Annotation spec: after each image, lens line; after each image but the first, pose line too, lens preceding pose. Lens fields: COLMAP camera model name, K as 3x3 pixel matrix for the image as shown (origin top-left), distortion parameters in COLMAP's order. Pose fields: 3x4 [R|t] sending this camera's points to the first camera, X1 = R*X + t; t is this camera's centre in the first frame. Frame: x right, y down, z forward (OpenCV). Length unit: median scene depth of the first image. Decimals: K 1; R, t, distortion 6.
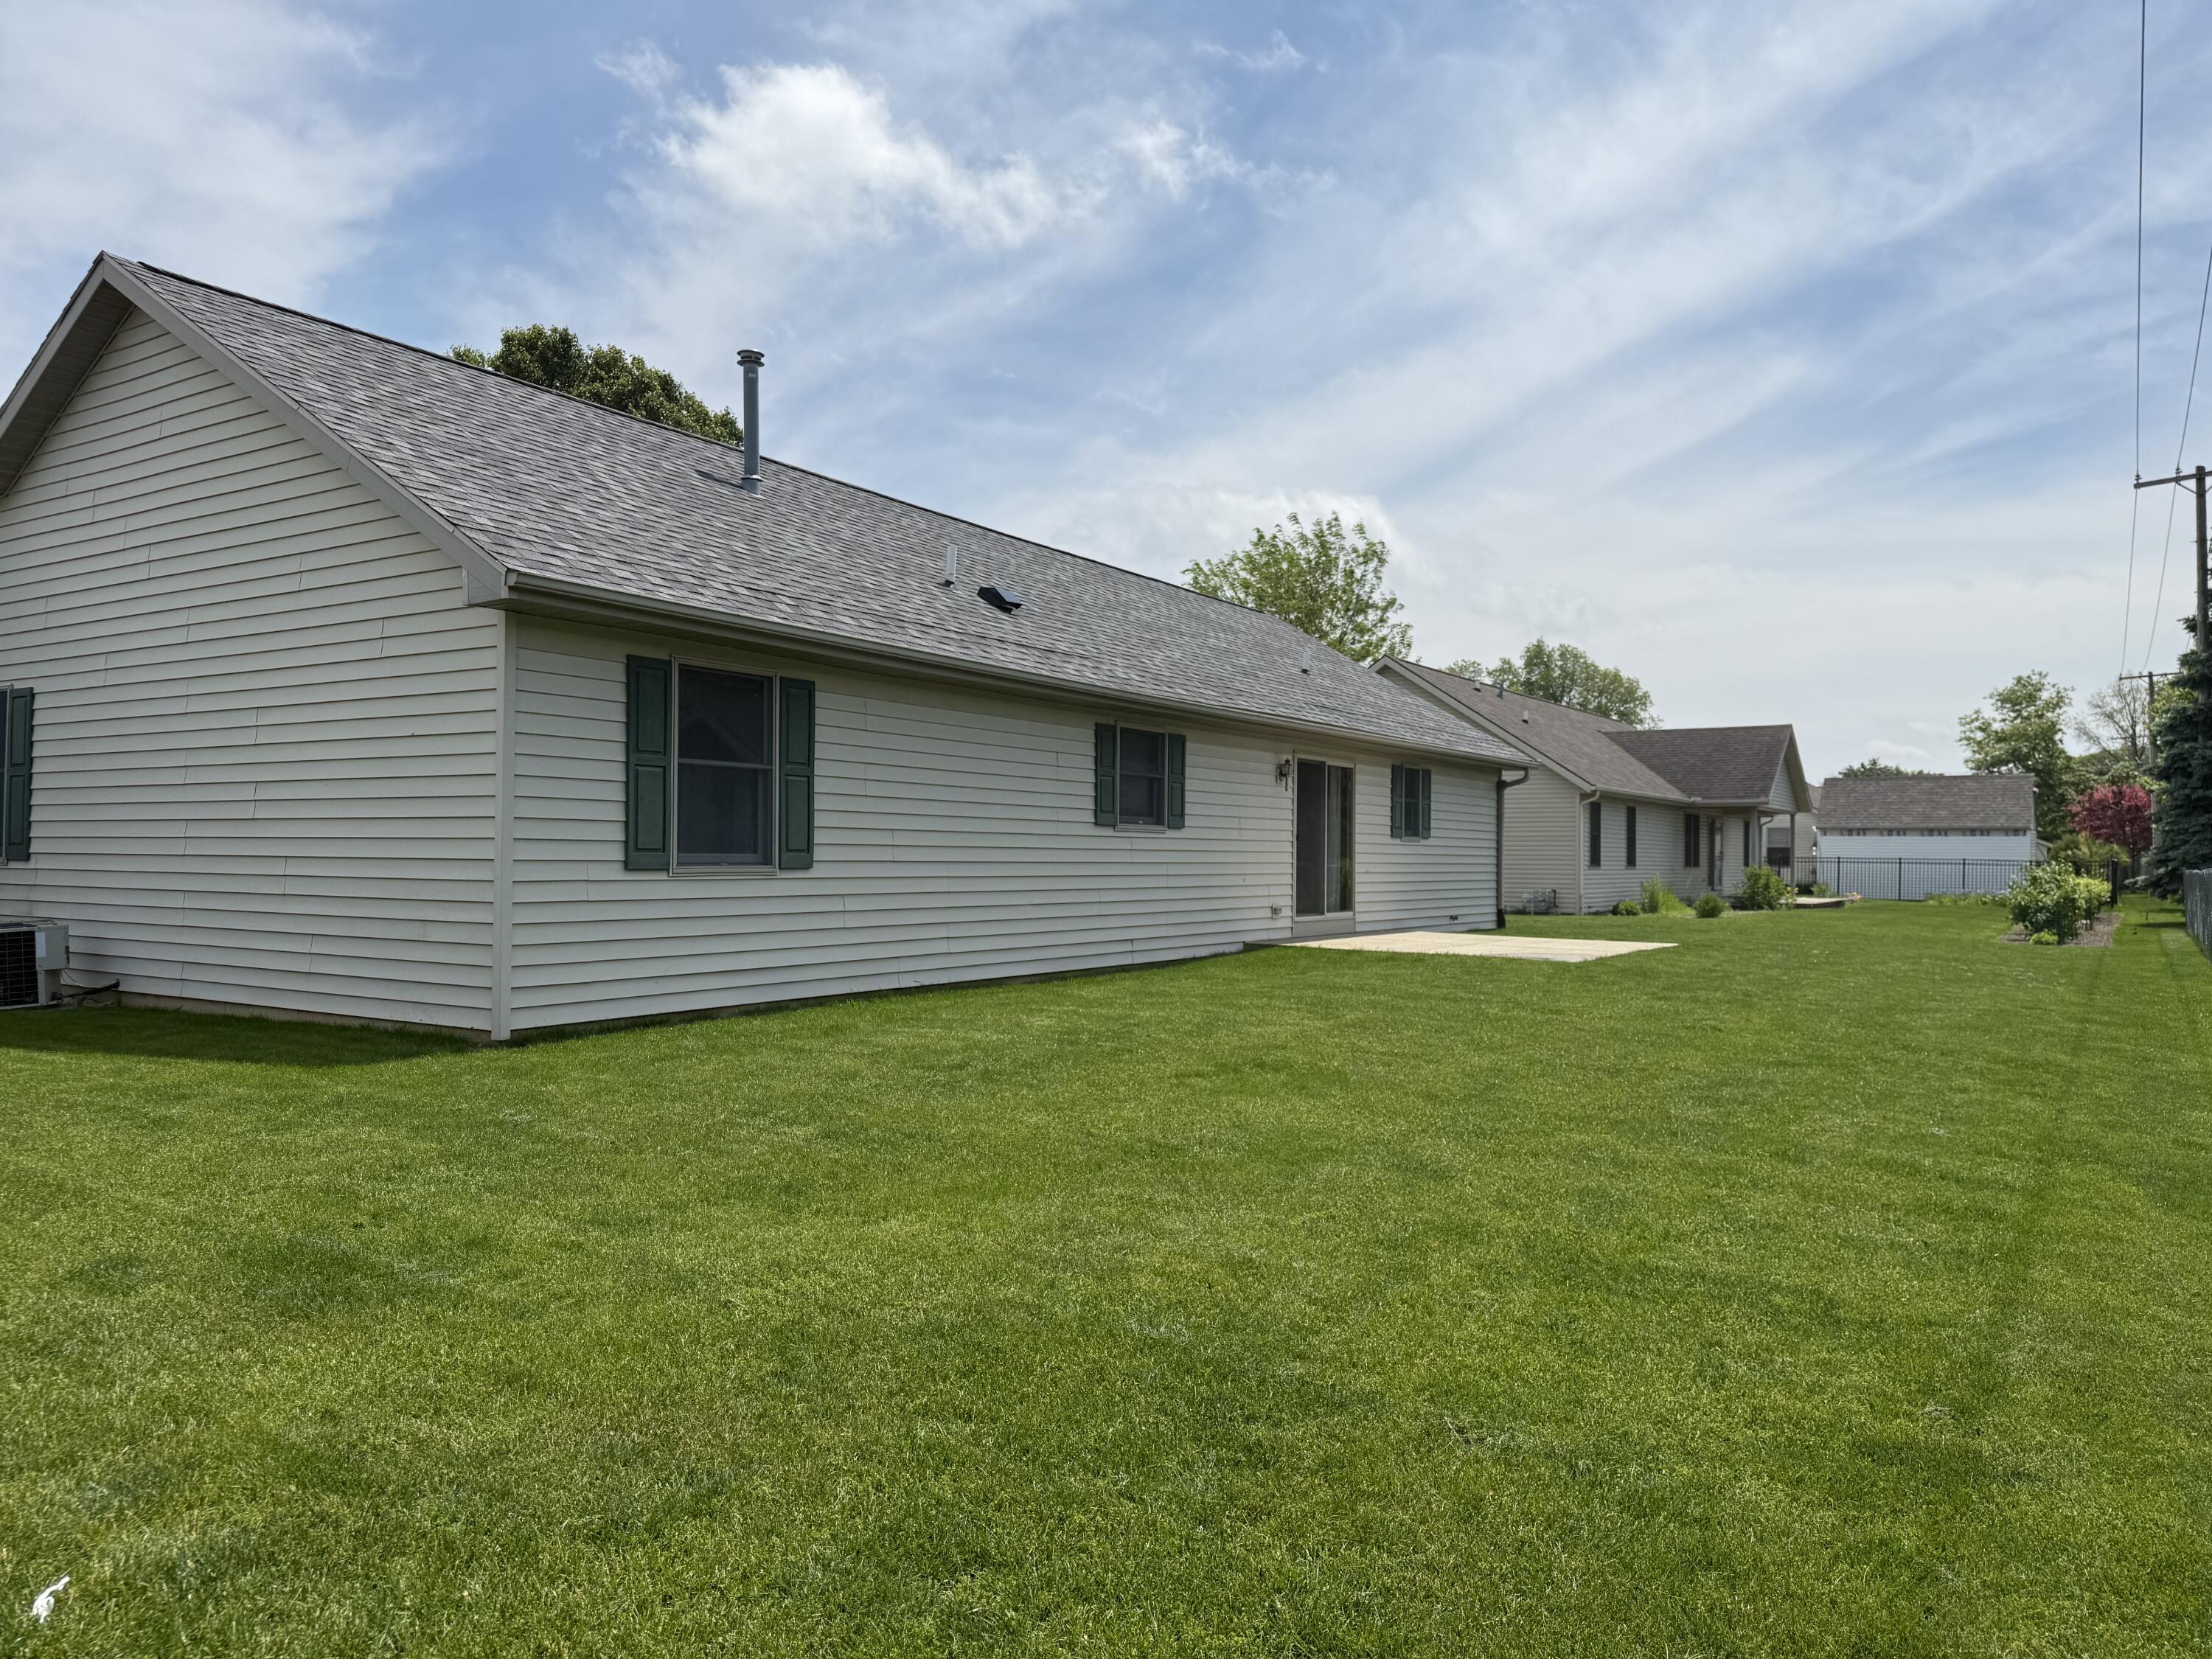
lens RADIAL K [[1534.6, 0, 1168.3], [0, 1534.6, 826.5], [0, 0, 1]] dist [0.120509, -0.189244]
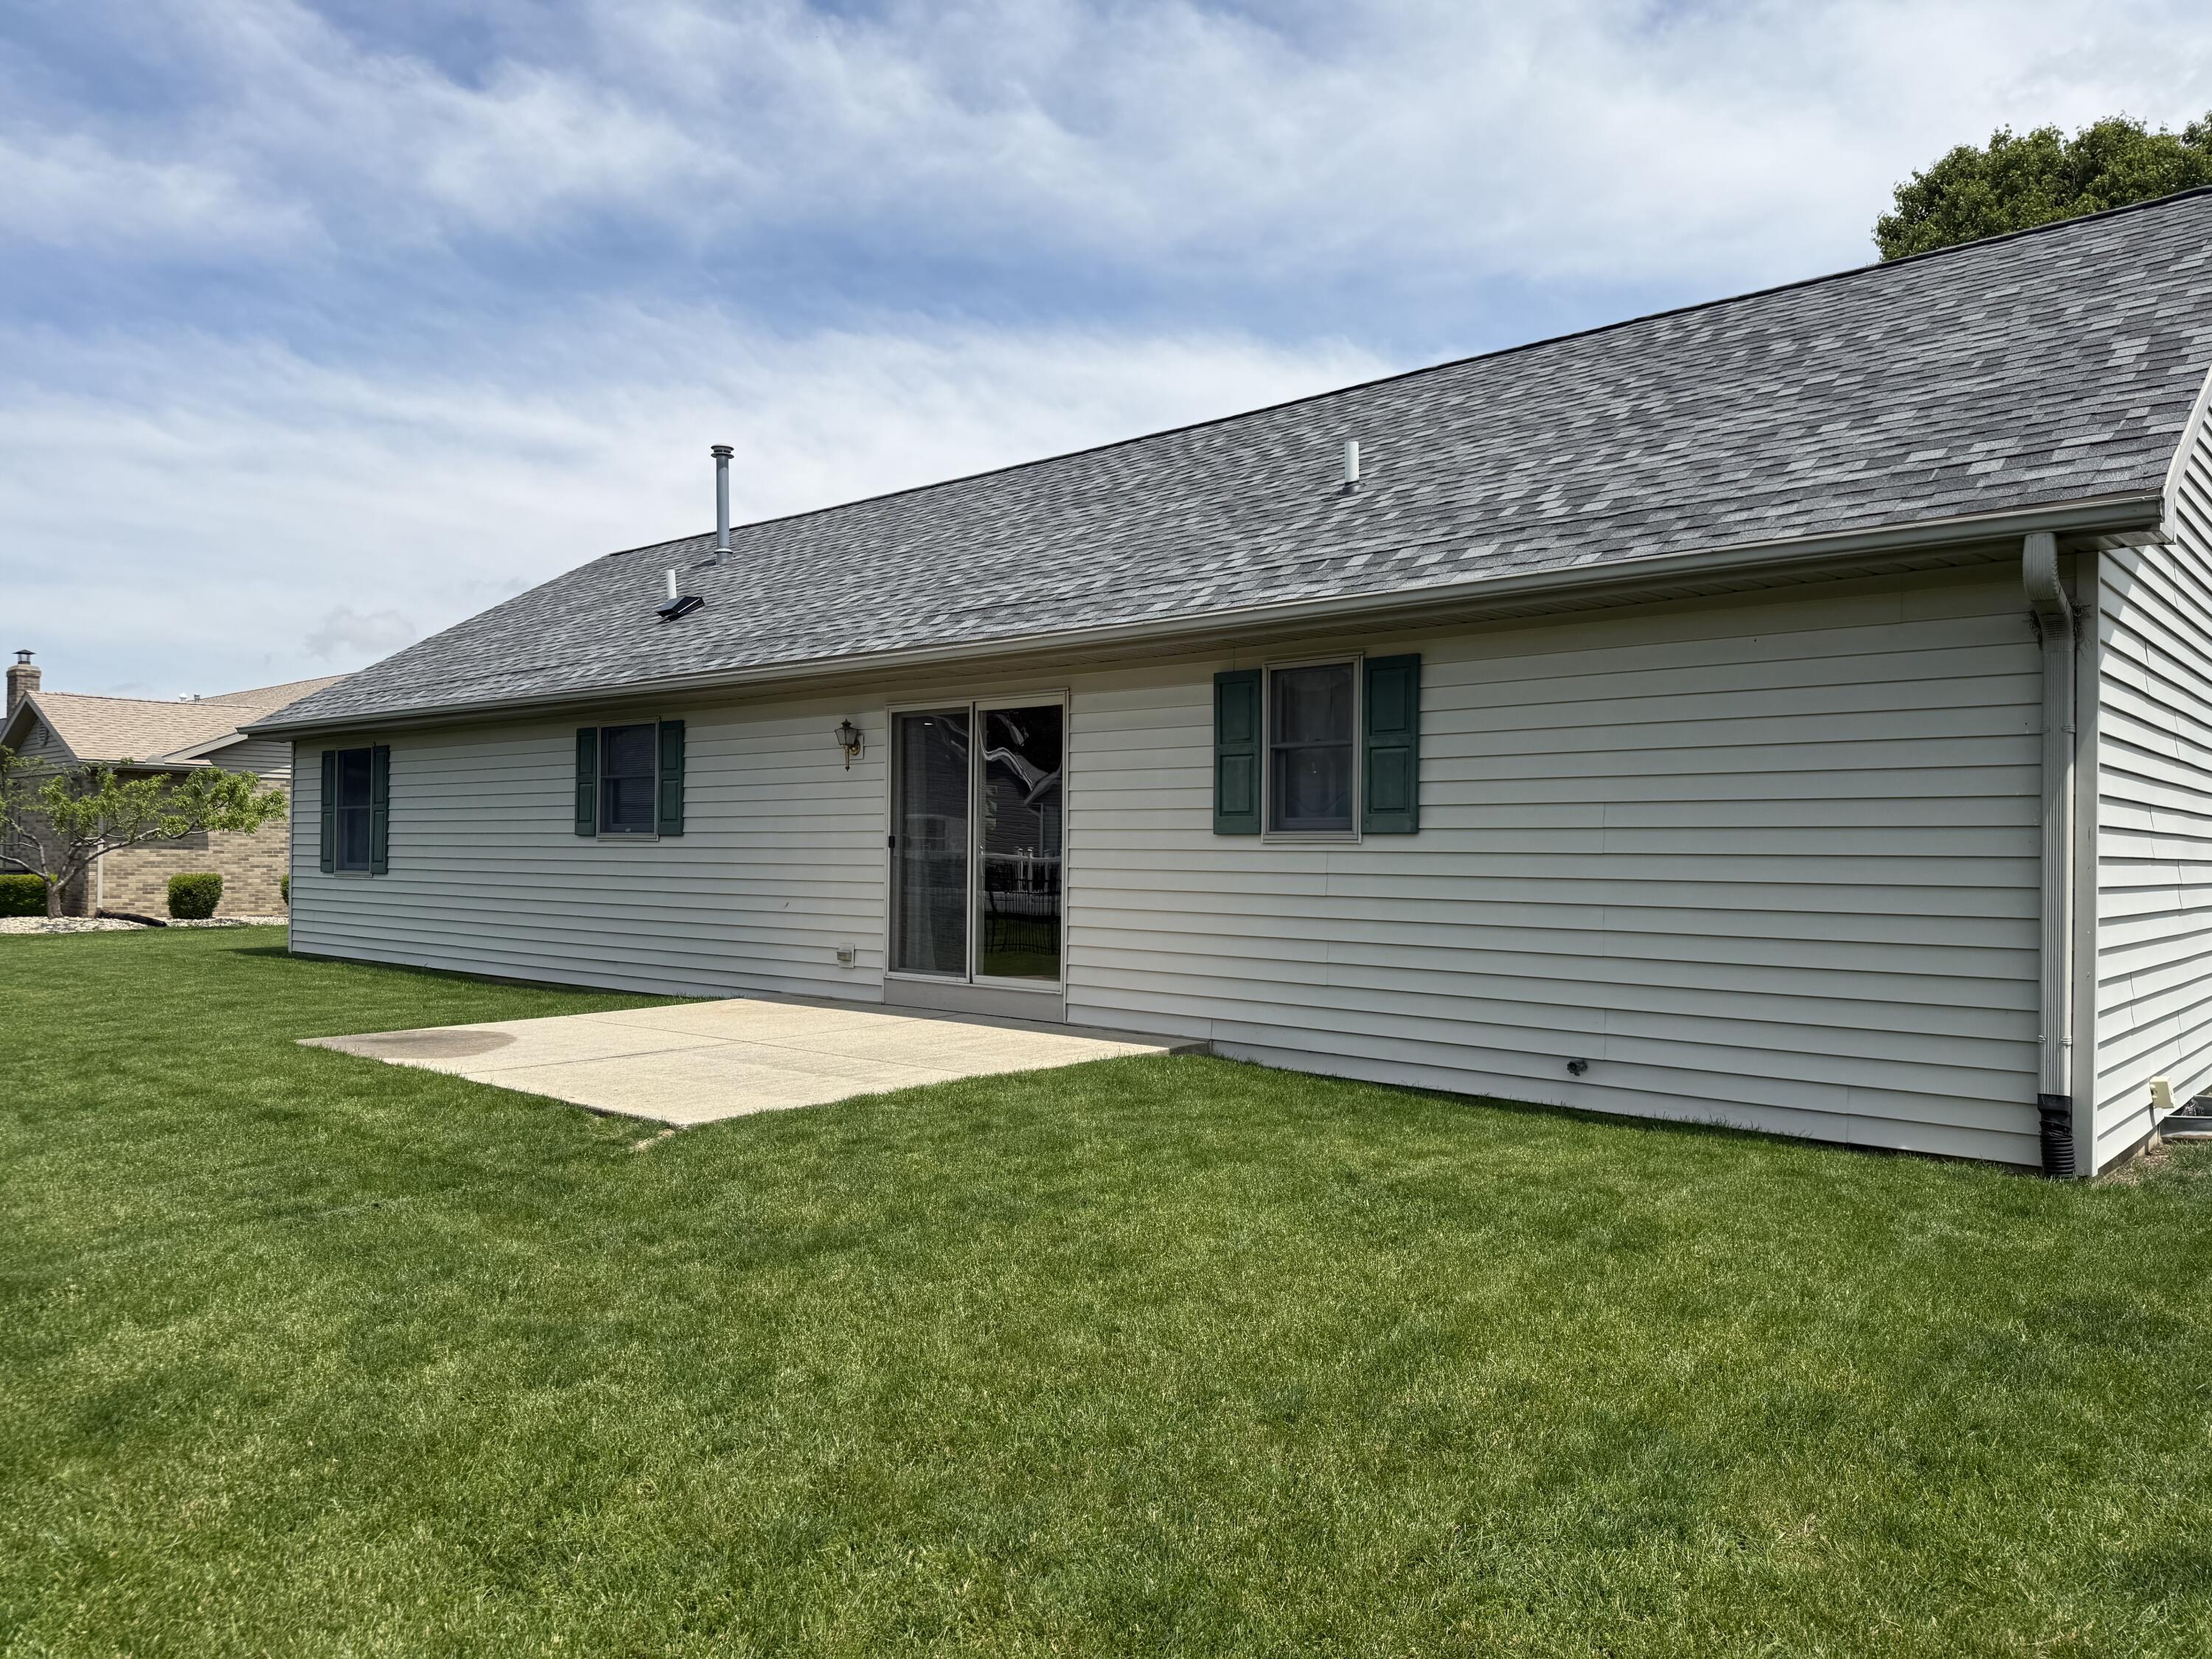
lens RADIAL K [[1534.6, 0, 1168.3], [0, 1534.6, 826.5], [0, 0, 1]] dist [0.120509, -0.189244]
pose [[-0.159742, -0.032214, -0.986633, 0.782787], [0.004665, 0.999432, -0.033387, 0.025398], [0.987148, -0.009936, -0.159501, 1.401390]]
